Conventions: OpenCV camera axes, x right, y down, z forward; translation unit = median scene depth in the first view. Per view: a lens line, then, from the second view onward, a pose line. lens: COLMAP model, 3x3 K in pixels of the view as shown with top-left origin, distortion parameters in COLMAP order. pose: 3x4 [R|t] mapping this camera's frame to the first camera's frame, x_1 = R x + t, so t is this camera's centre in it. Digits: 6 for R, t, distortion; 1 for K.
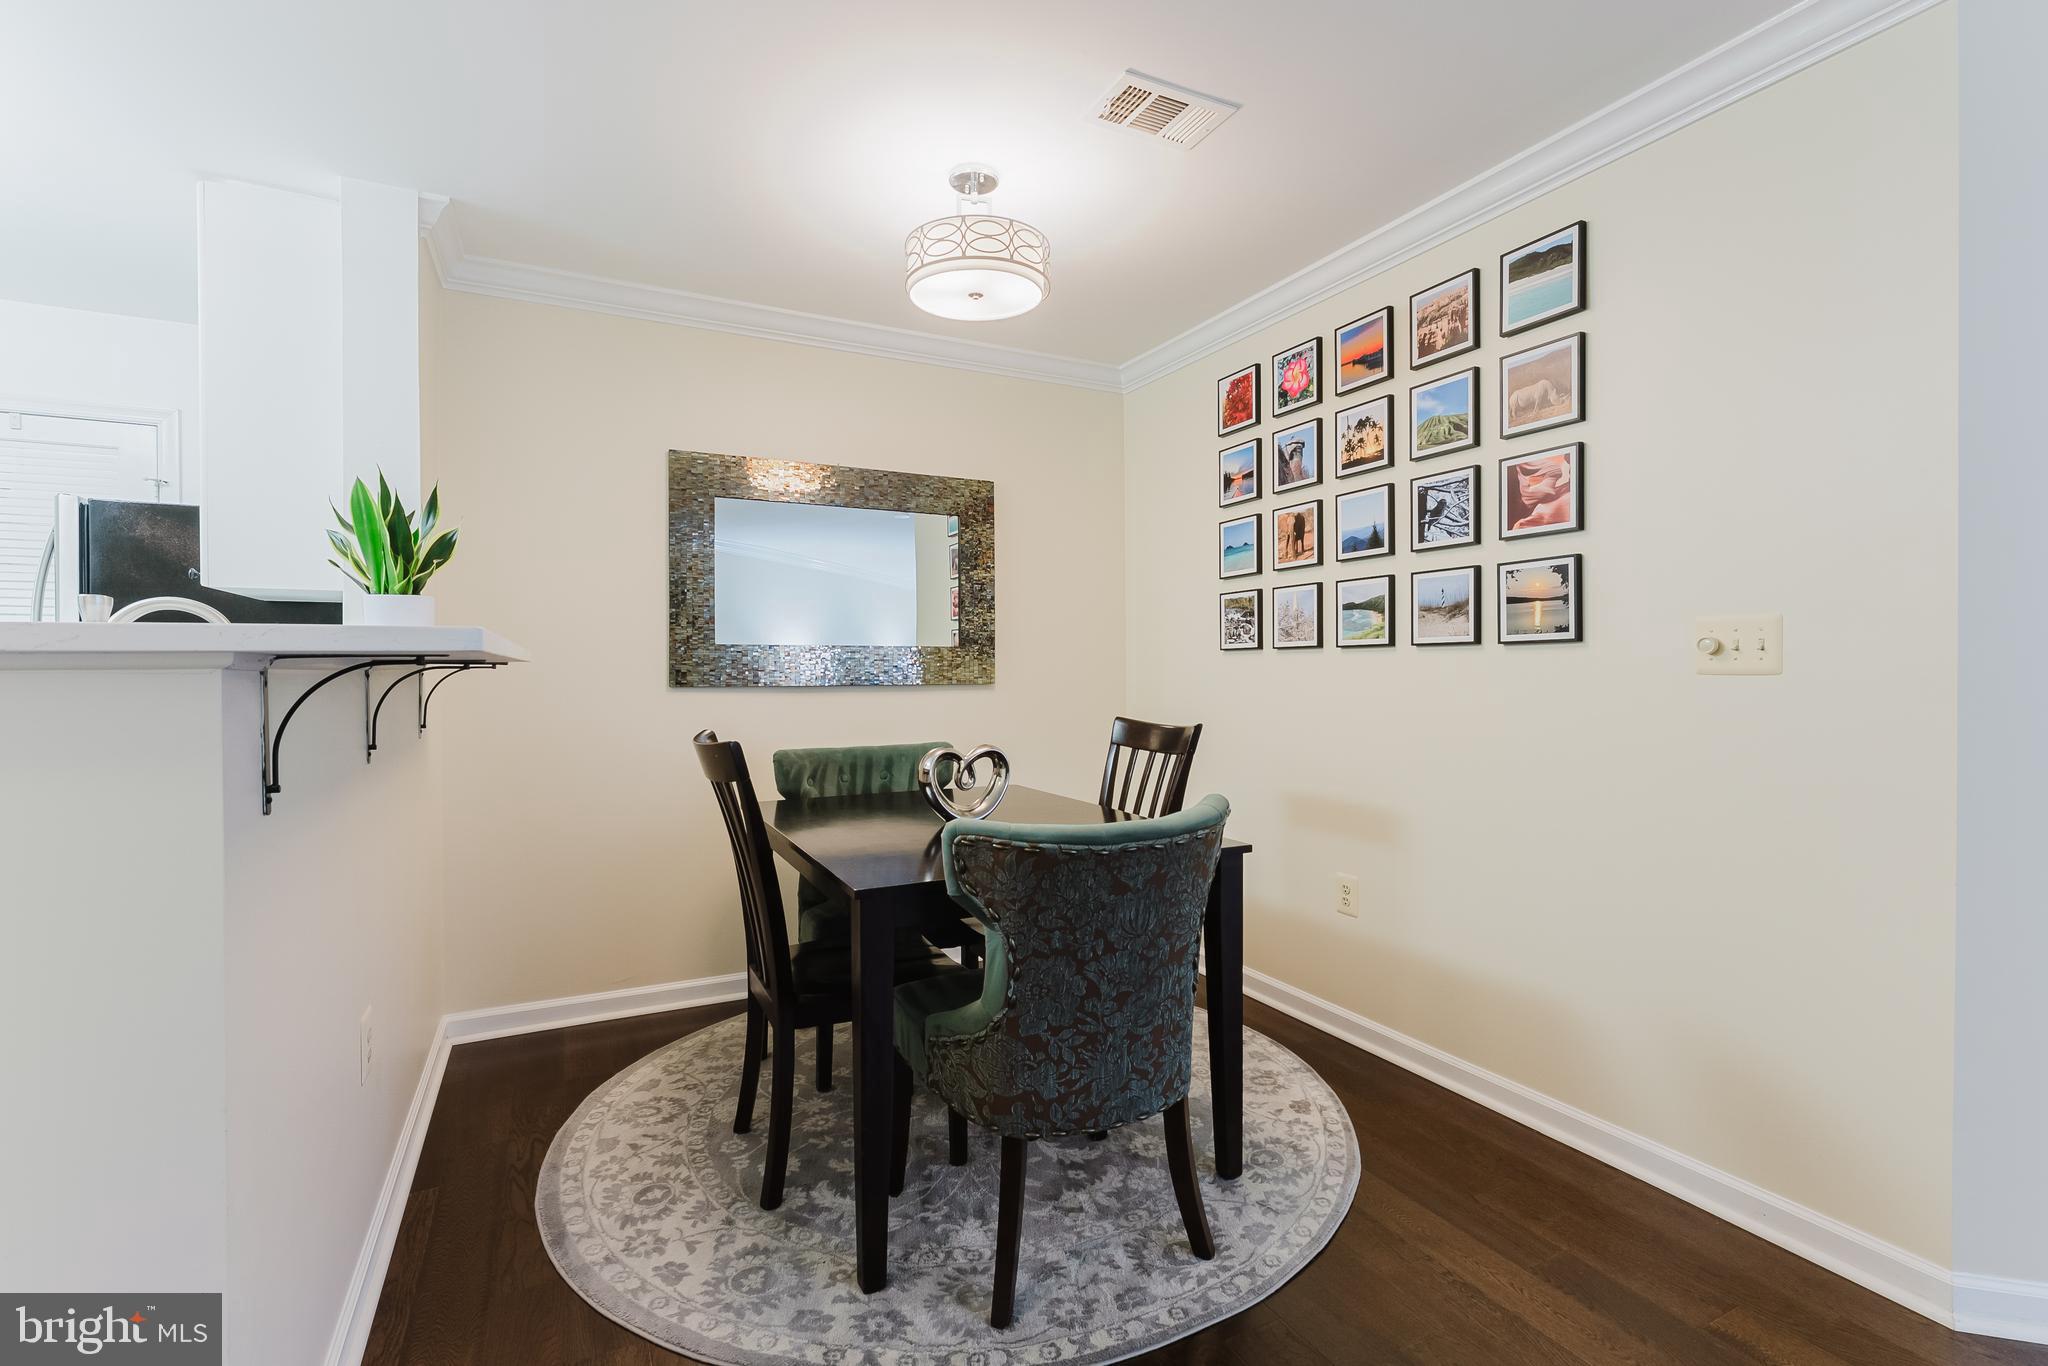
lens RADIAL K [[924.7, 0, 1033.7], [0, 924.7, 676.1], [0, 0, 1]] dist [-0.000830, 0.000034]
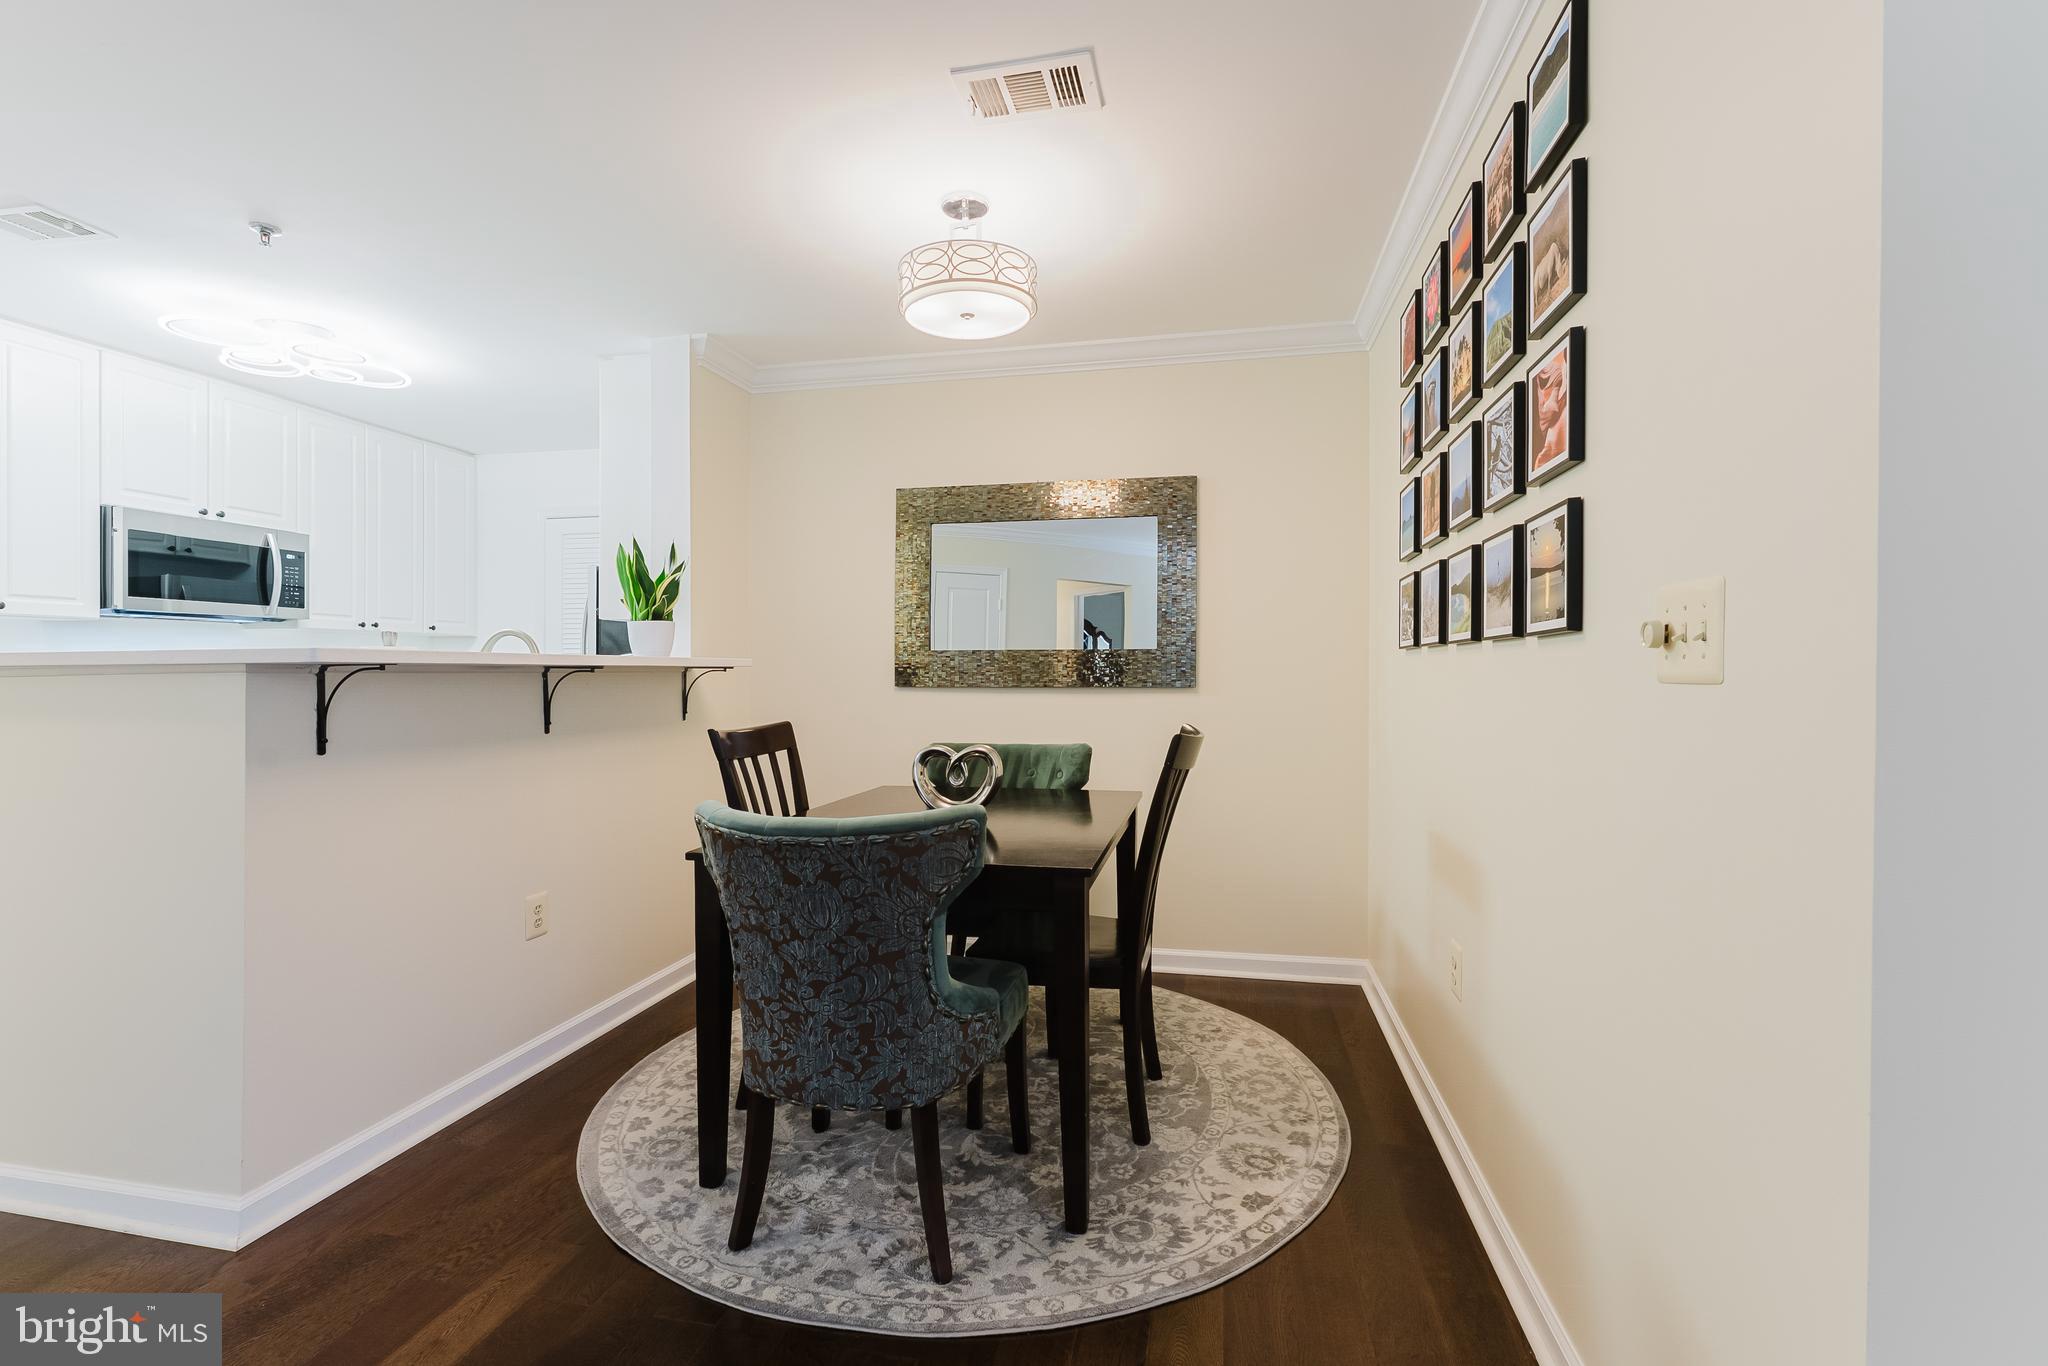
lens RADIAL K [[924.7, 0, 1037.5], [0, 924.7, 677.5], [0, 0, 1]] dist [-0.000830, 0.000034]
pose [[0.781064, 0.004943, -0.624432, 0.684789], [-0.005306, 0.999985, 0.001280, -0.003463], [0.624429, 0.002314, 0.781078, 0.242158]]
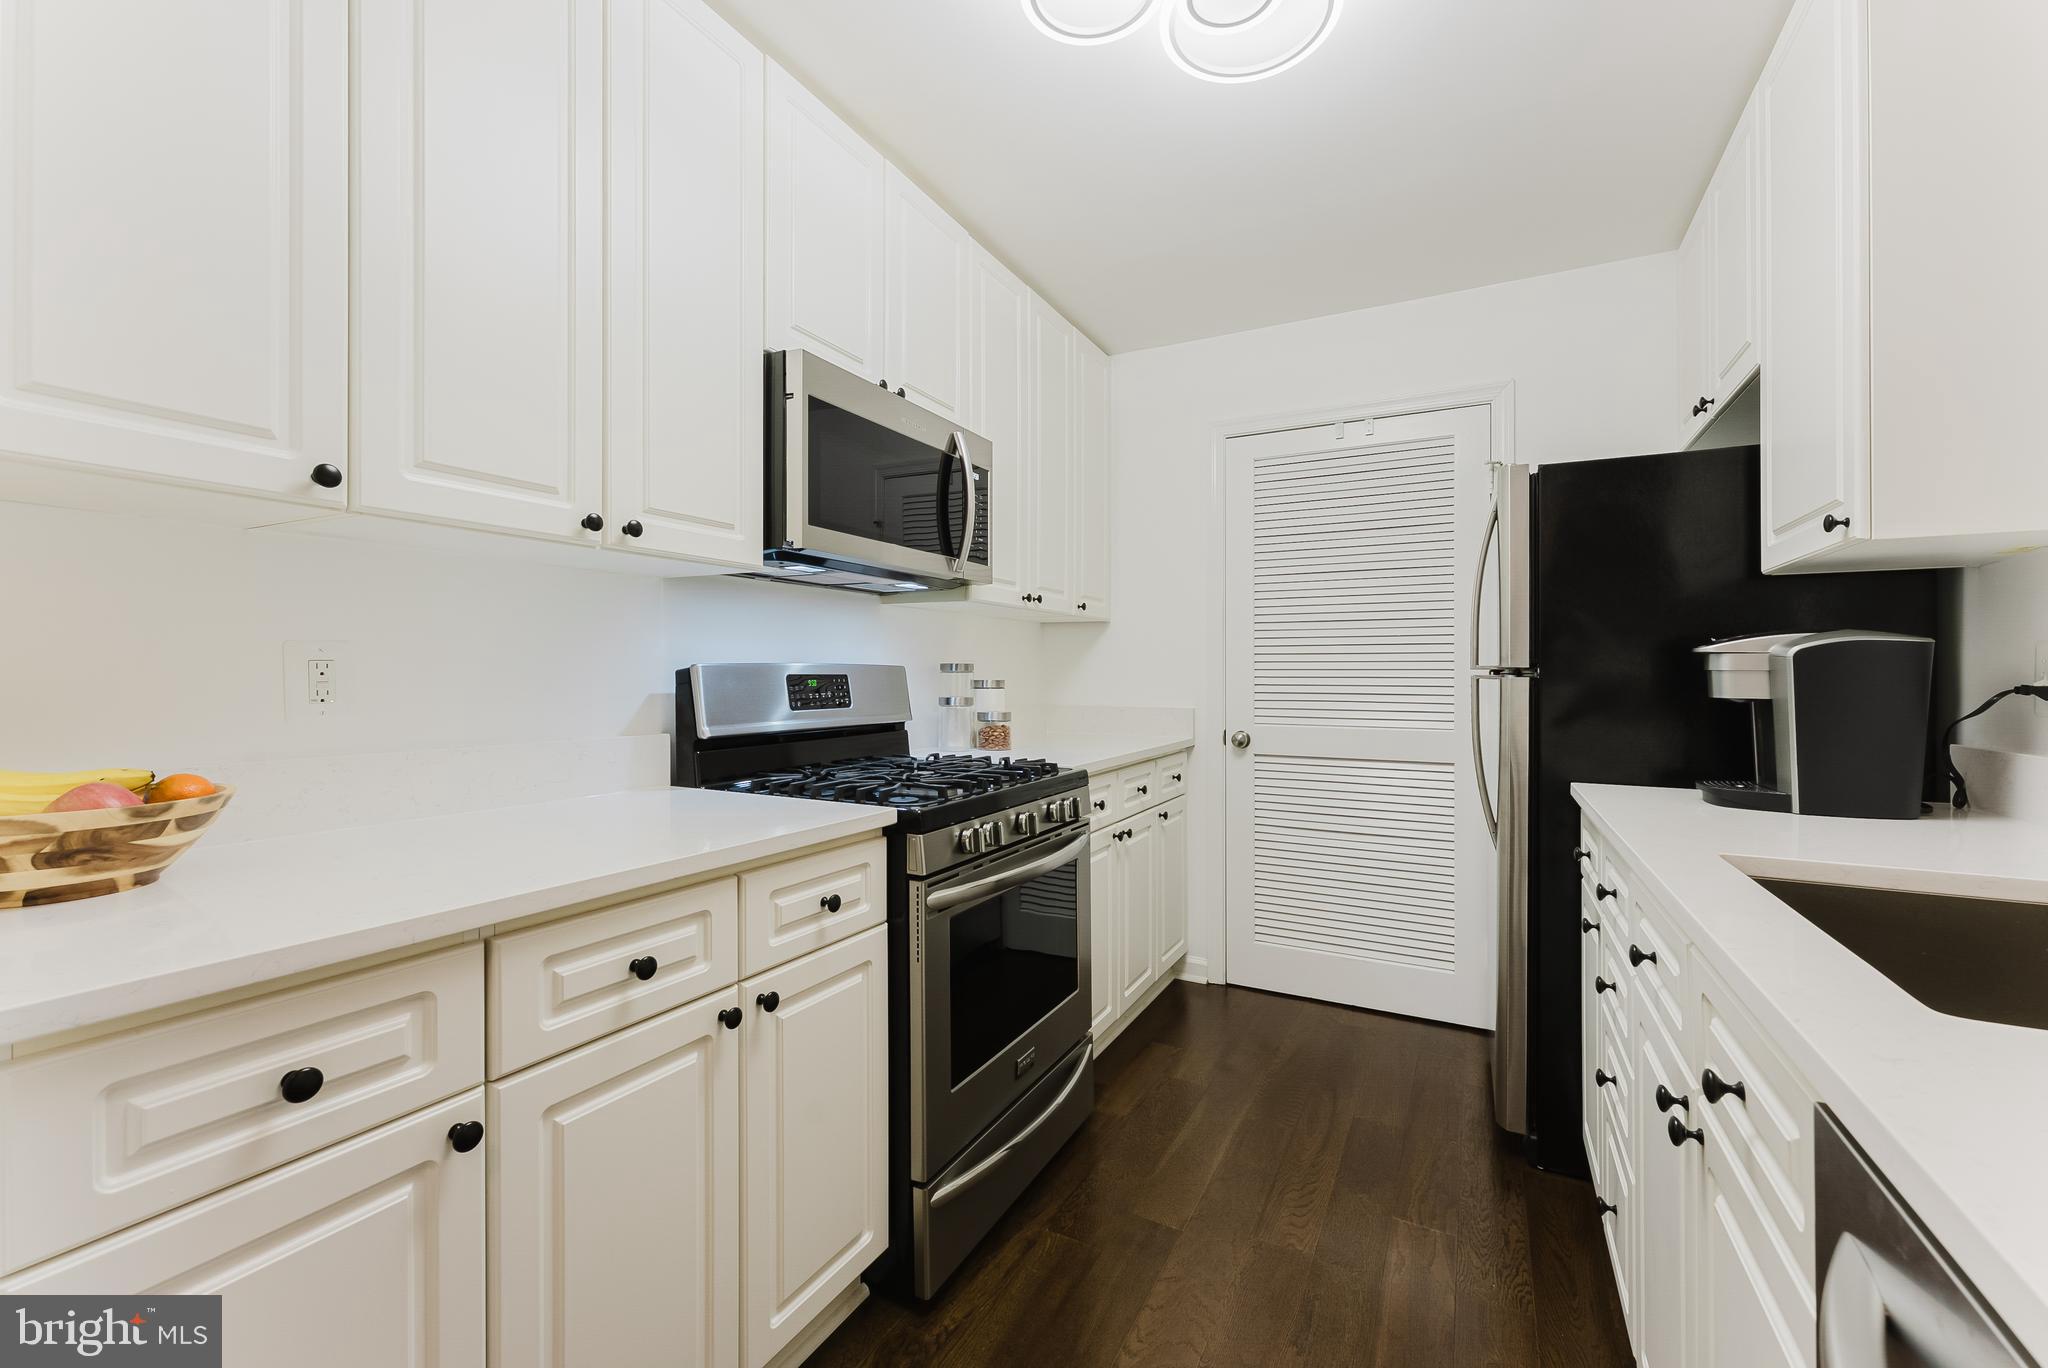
lens RADIAL K [[831.2, 0, 1025.5], [0, 831.2, 679.2], [0, 0, 1]] dist [0.000849, 0.000120]
pose [[0.579563, 0.009143, -0.814876, -0.800132], [-0.011688, 0.999927, 0.002906, -0.000633], [0.814843, 0.007840, 0.579628, 0.237822]]
